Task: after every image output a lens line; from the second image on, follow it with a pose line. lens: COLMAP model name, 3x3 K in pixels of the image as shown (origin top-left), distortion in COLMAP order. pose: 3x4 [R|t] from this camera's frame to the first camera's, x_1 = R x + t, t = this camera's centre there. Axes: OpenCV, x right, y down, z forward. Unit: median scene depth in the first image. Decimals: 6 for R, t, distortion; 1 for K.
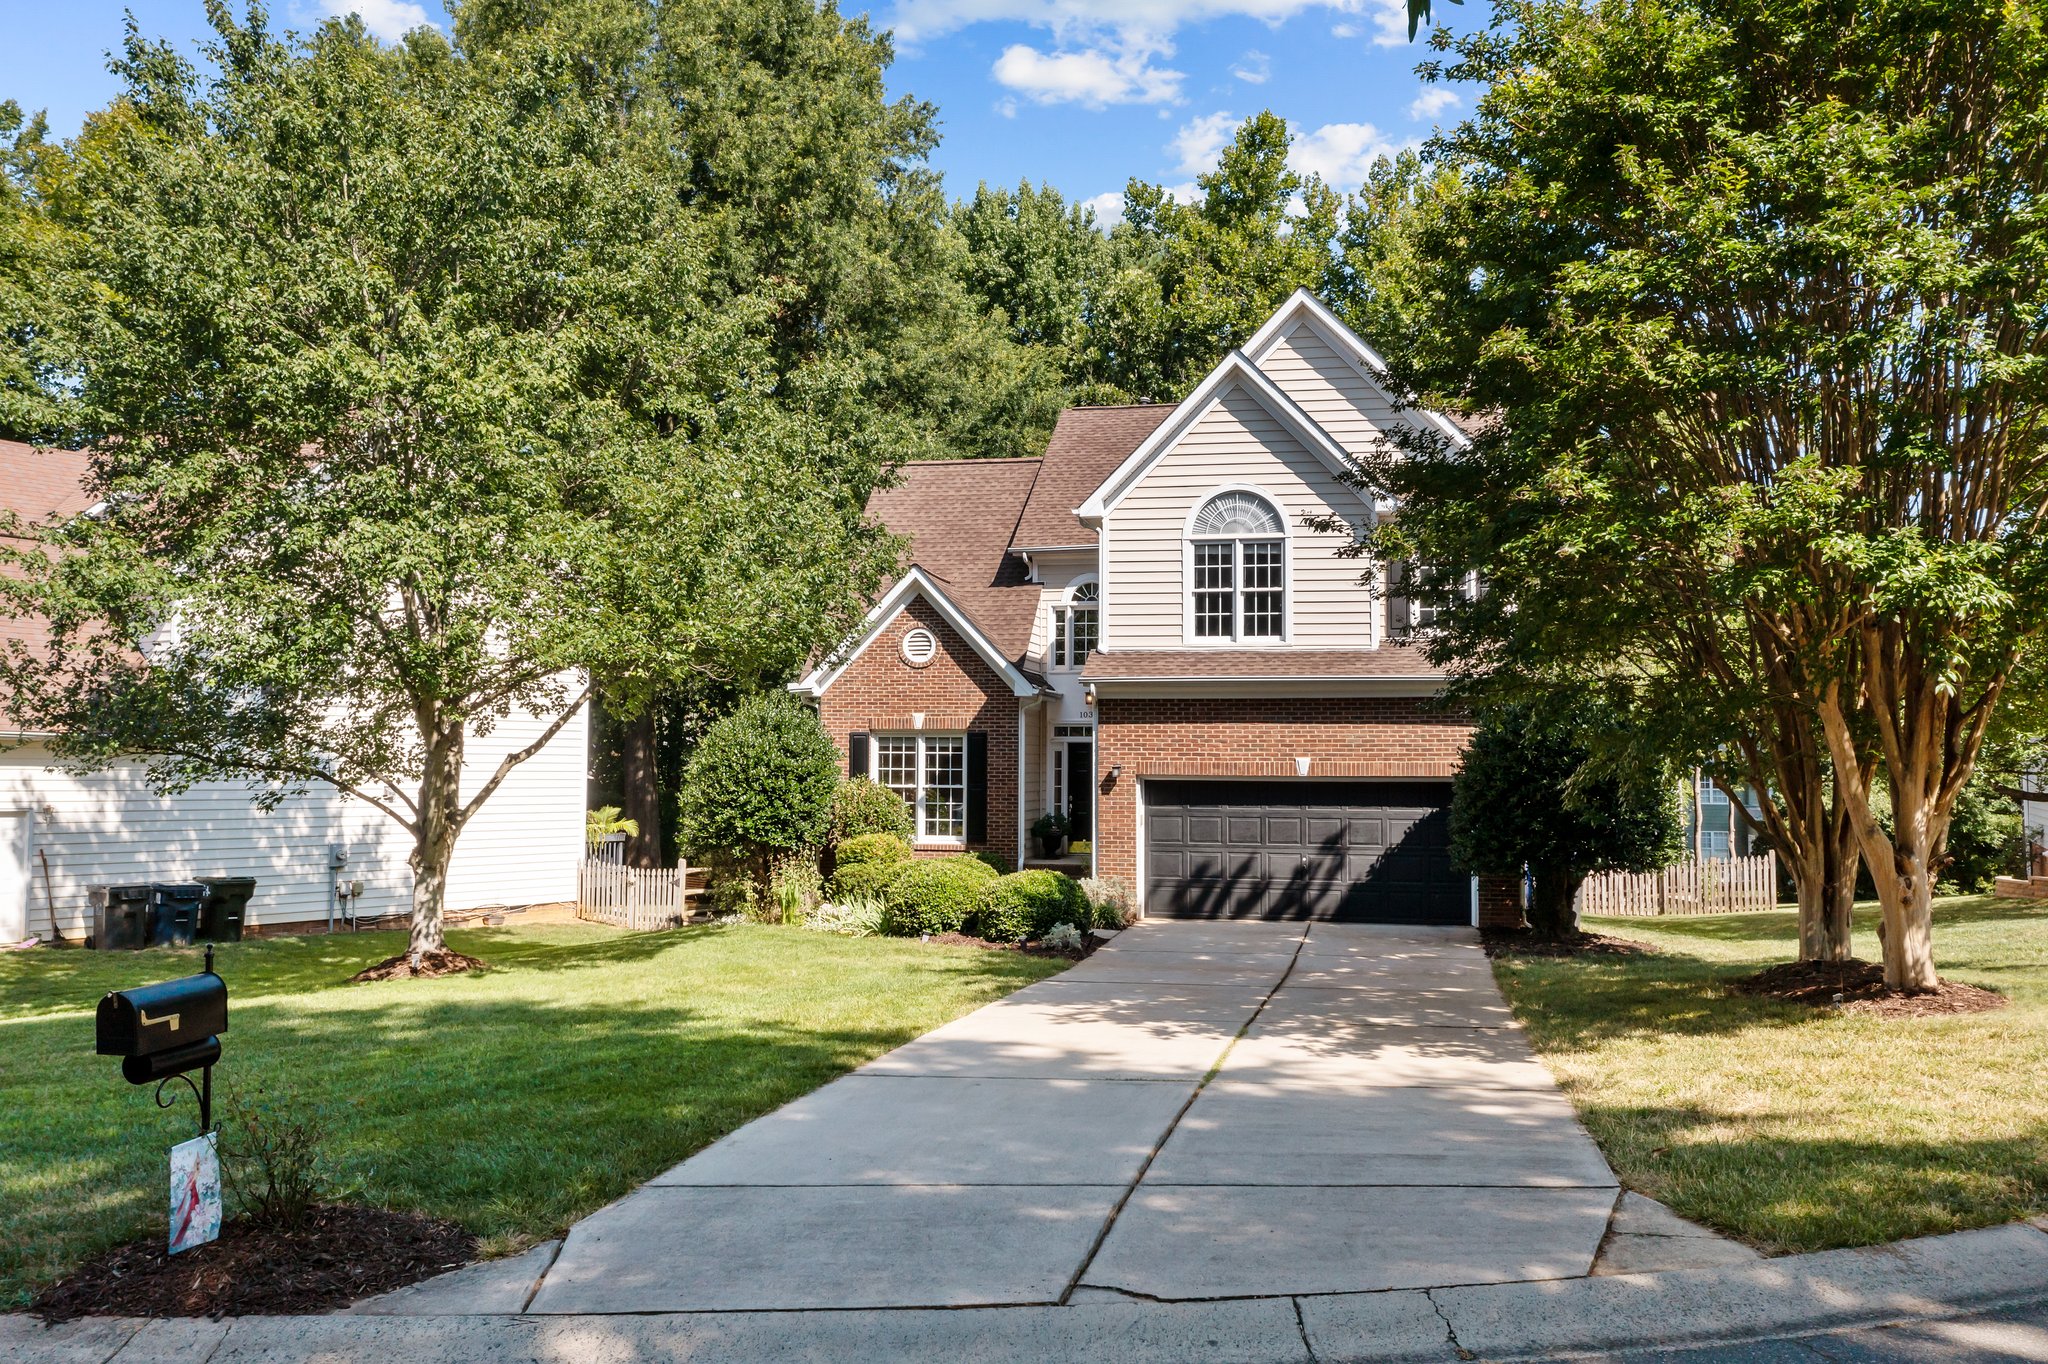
lens RADIAL K [[1633.7, 0, 1024.0], [0, 1633.7, 682.0], [0, 0, 1]] dist [0.007351, 0.000994]
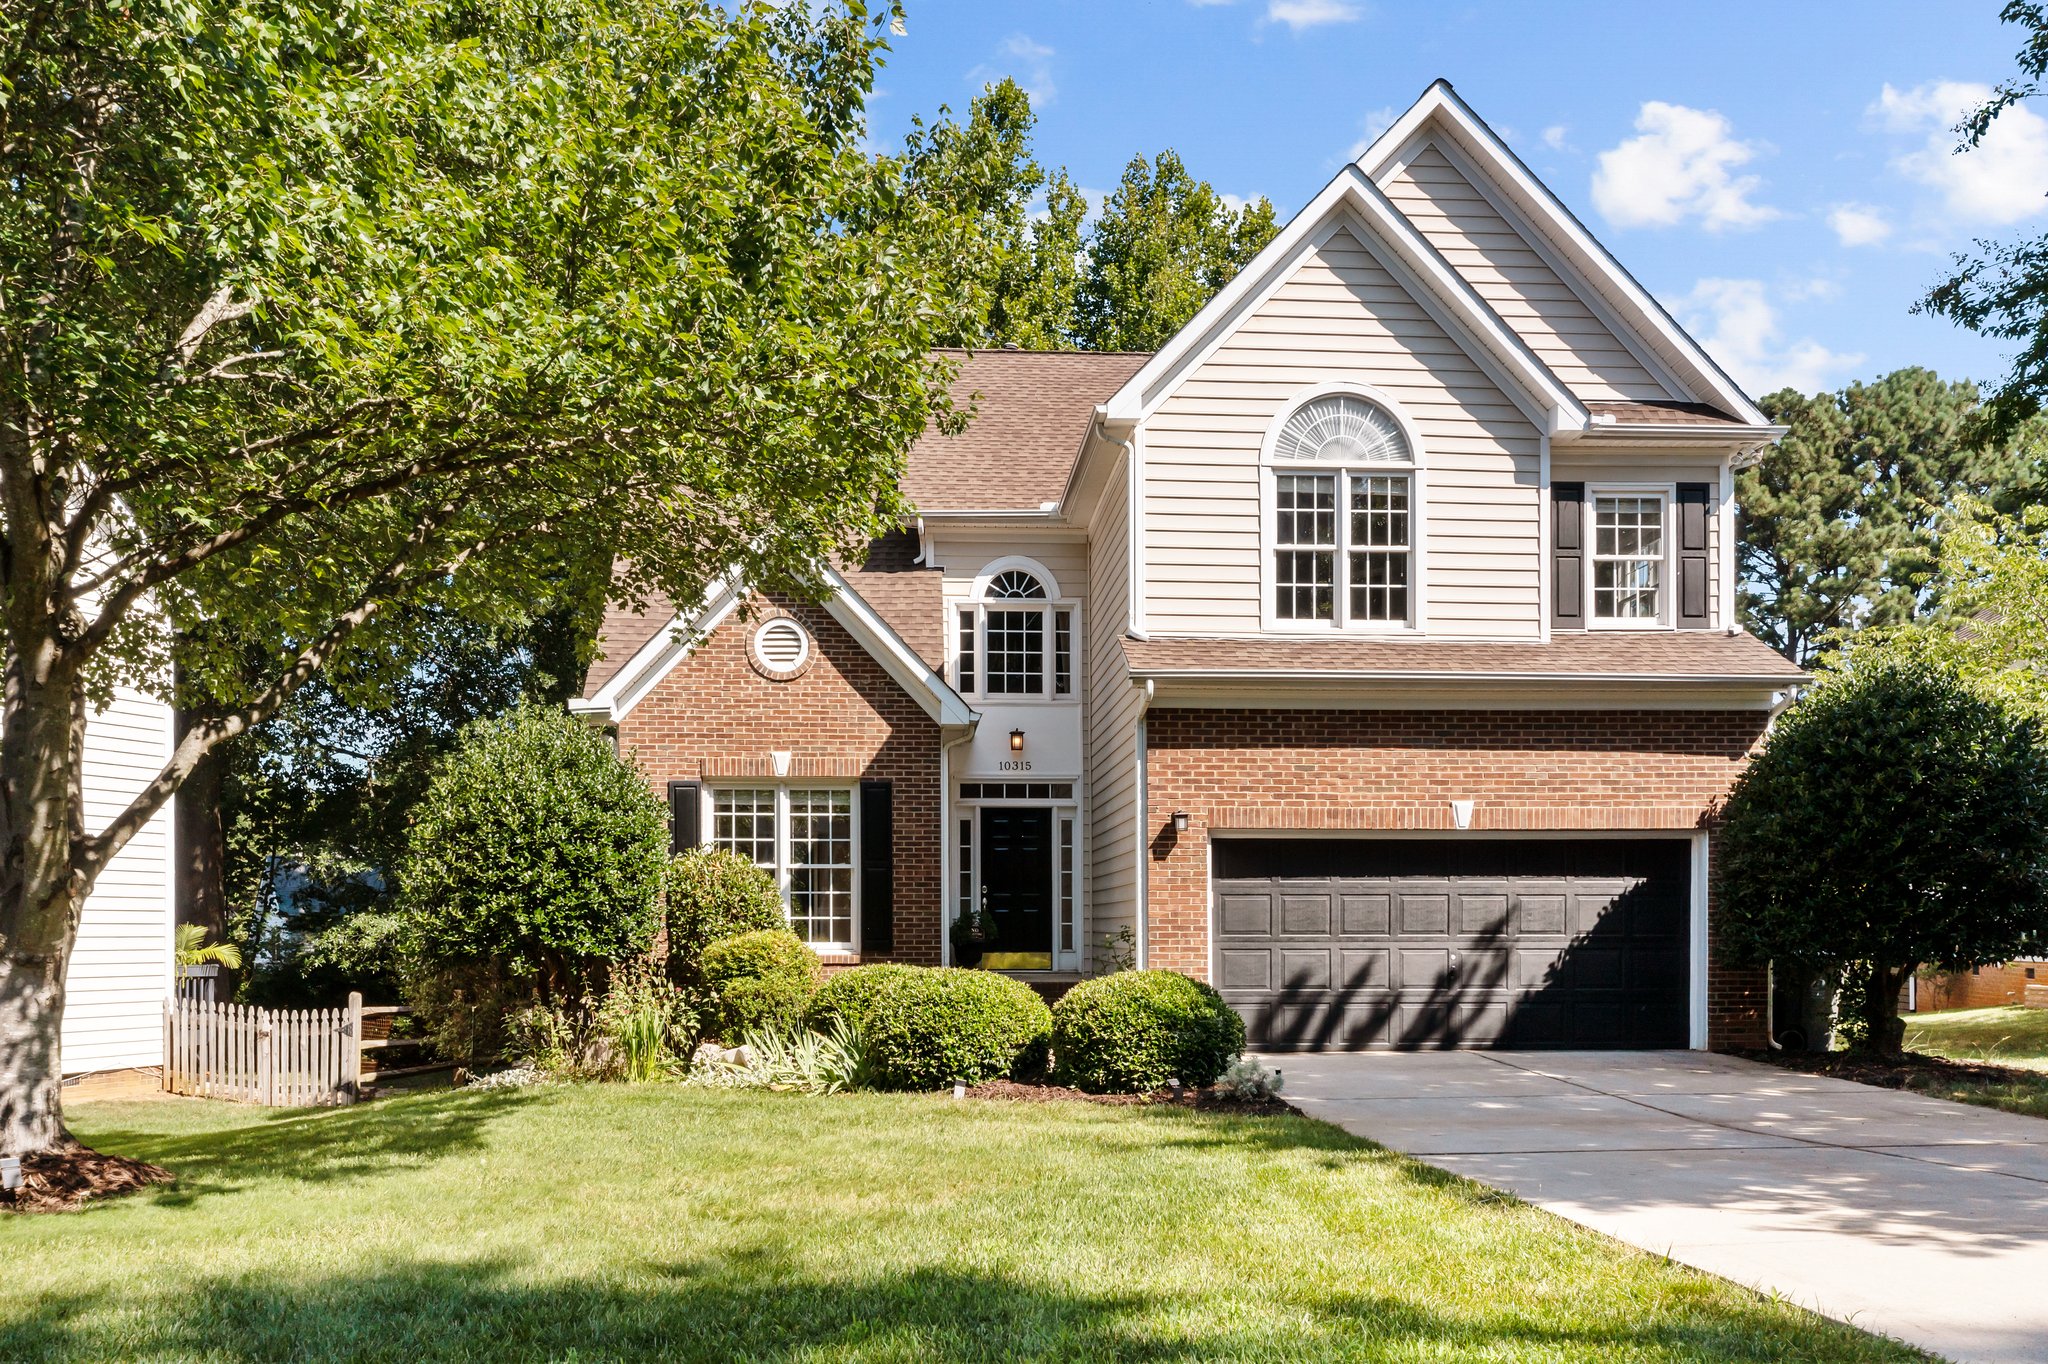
lens RADIAL K [[1759.2, 0, 1023.2], [0, 1759.2, 903.9], [0, 0, 1]] dist [0.005014, 0.001286]
pose [[0.965982, -0.003371, 0.258588, -0.171876], [-0.006493, 0.999284, 0.037284, 0.059366], [-0.258529, -0.037694, 0.965268, 0.351213]]
